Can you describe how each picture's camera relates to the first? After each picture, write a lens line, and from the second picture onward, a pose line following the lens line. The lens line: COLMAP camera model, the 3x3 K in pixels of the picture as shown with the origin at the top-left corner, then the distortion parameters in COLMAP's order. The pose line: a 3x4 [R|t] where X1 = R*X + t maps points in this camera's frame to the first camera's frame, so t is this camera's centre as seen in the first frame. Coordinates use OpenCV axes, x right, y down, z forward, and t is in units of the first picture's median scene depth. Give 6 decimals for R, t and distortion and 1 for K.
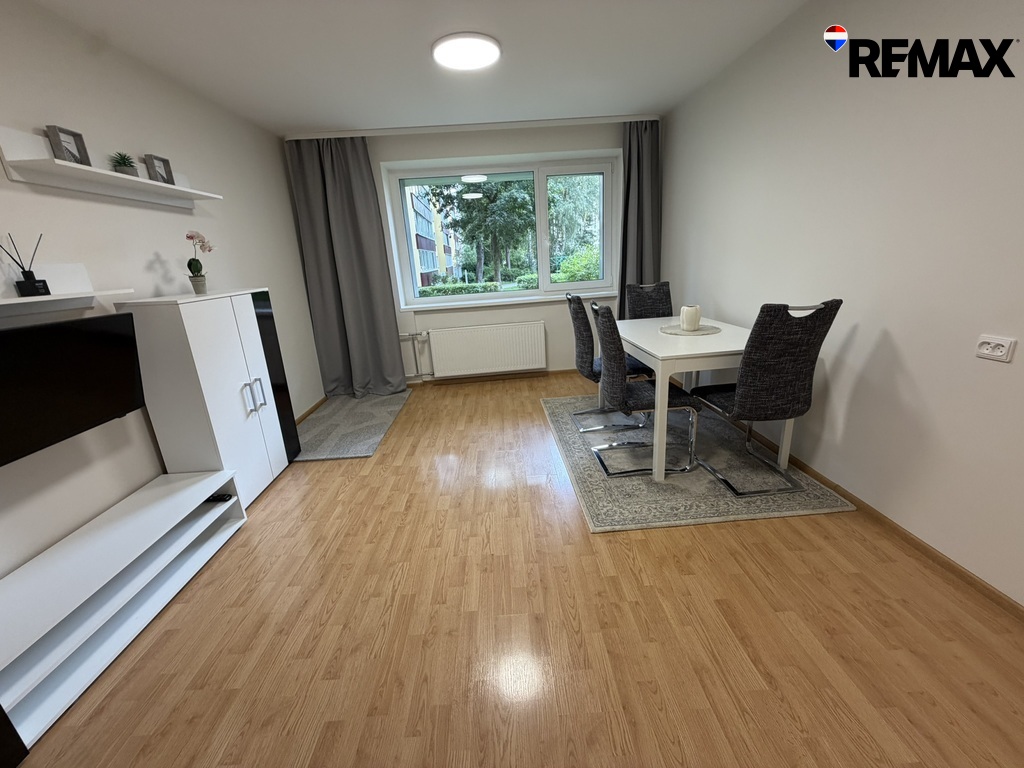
lens RADIAL K [[406.7, 0, 509.3], [0, 406.7, 384.9], [0, 0, 1]] dist [0.001941, -0.000701]
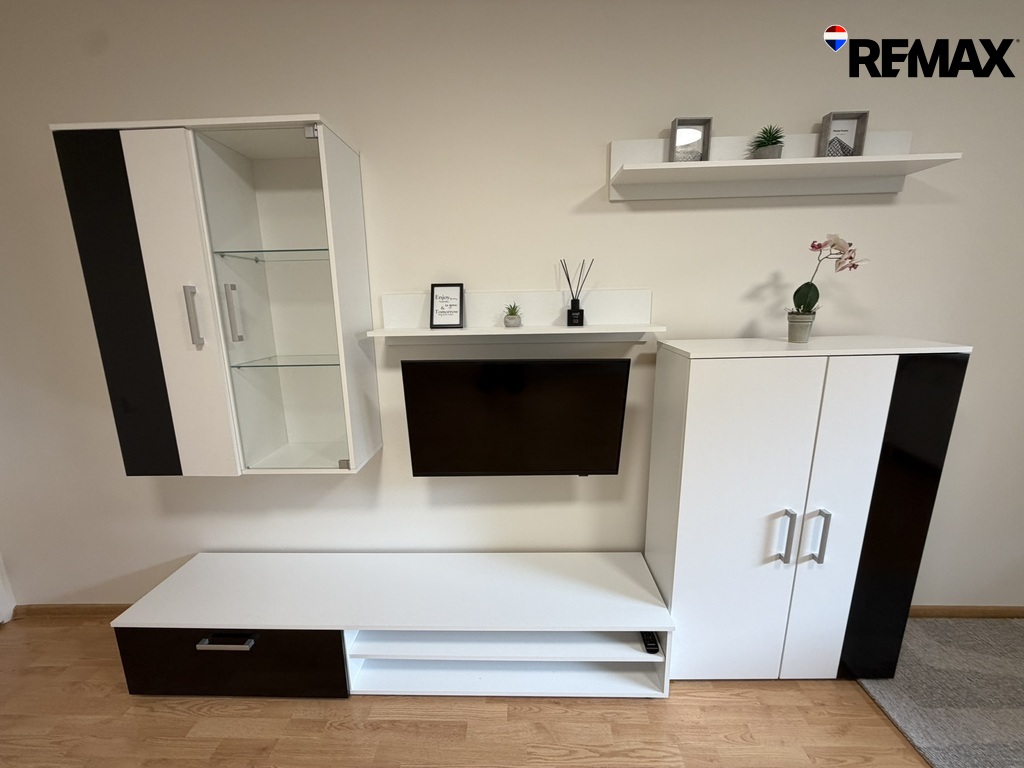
lens RADIAL K [[406.7, 0, 505.6], [0, 406.7, 383.5], [0, 0, 1]] dist [0.001941, -0.000701]
pose [[-0.059500, 0.261666, -0.963323, -0.155638], [-0.275373, 0.923284, 0.267799, -0.217781], [0.959494, 0.281207, 0.017120, 0.625801]]
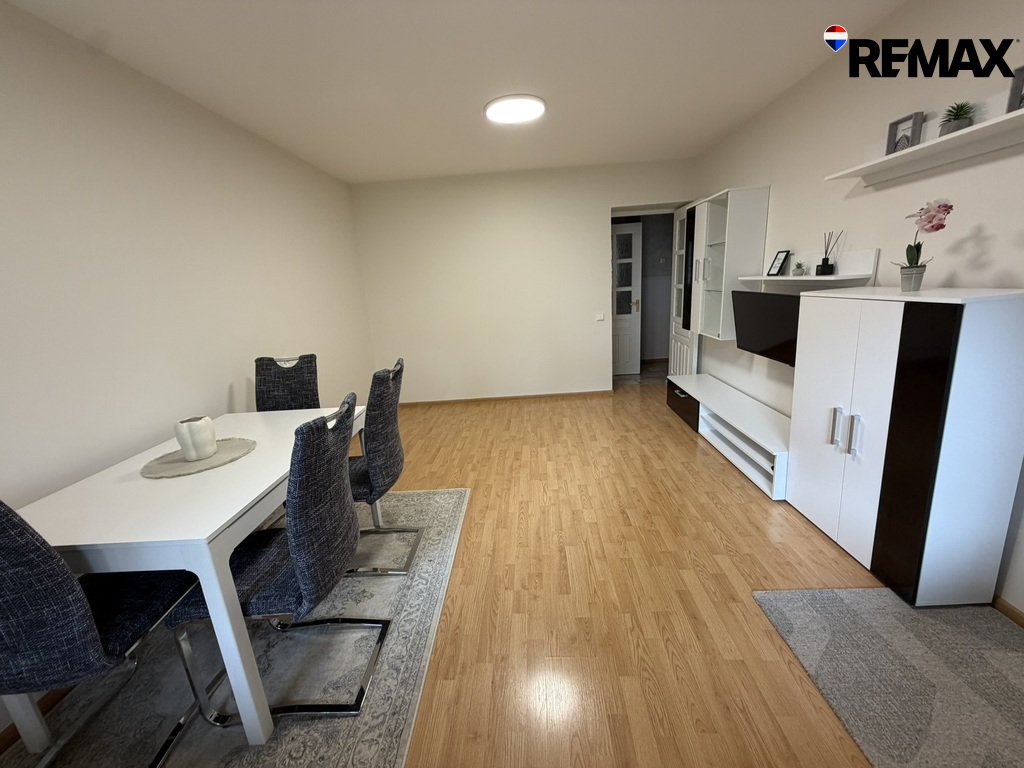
lens RADIAL K [[406.7, 0, 509.3], [0, 406.7, 385.7], [0, 0, 1]] dist [0.001941, -0.000701]
pose [[-0.987714, 0.106755, 0.114127, -0.117738], [0.150933, 0.840973, 0.519599, -0.590317], [-0.040508, 0.530441, -0.846754, 1.804924]]
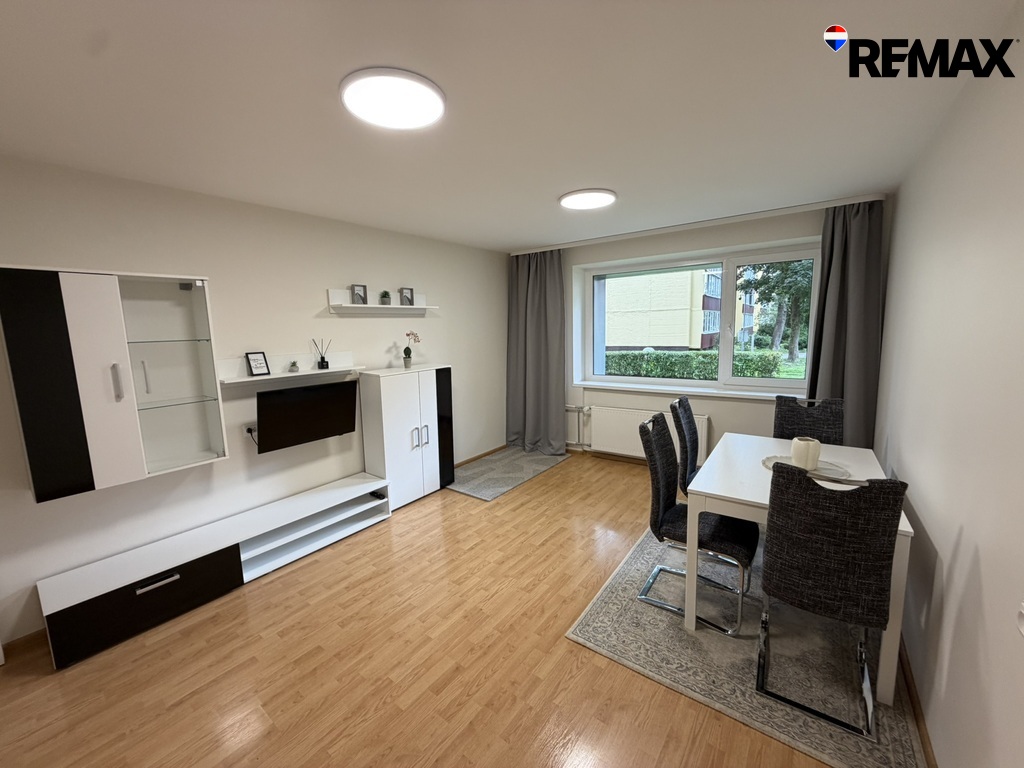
lens RADIAL K [[406.7, 0, 509.3], [0, 406.7, 386.4], [0, 0, 1]] dist [0.001941, -0.000701]
pose [[0.772985, 0.134218, -0.620065, 0.588538], [-0.209860, 0.976439, -0.050258, -0.162112], [0.598710, 0.168975, 0.782939, -0.011218]]
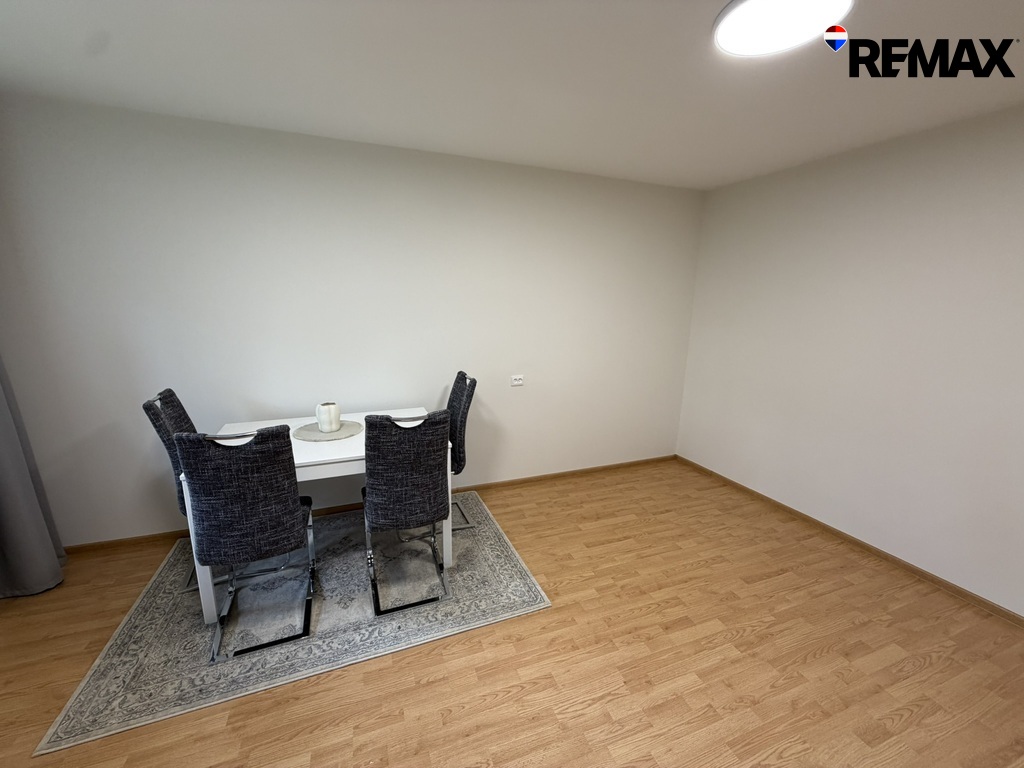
lens RADIAL K [[406.7, 0, 507.4], [0, 406.7, 389.0], [0, 0, 1]] dist [0.001941, -0.000701]
pose [[-0.317749, -0.150492, 0.936156, -0.595631], [0.287617, 0.925506, 0.246403, -0.401690], [-0.903500, 0.347549, -0.250794, 1.056267]]
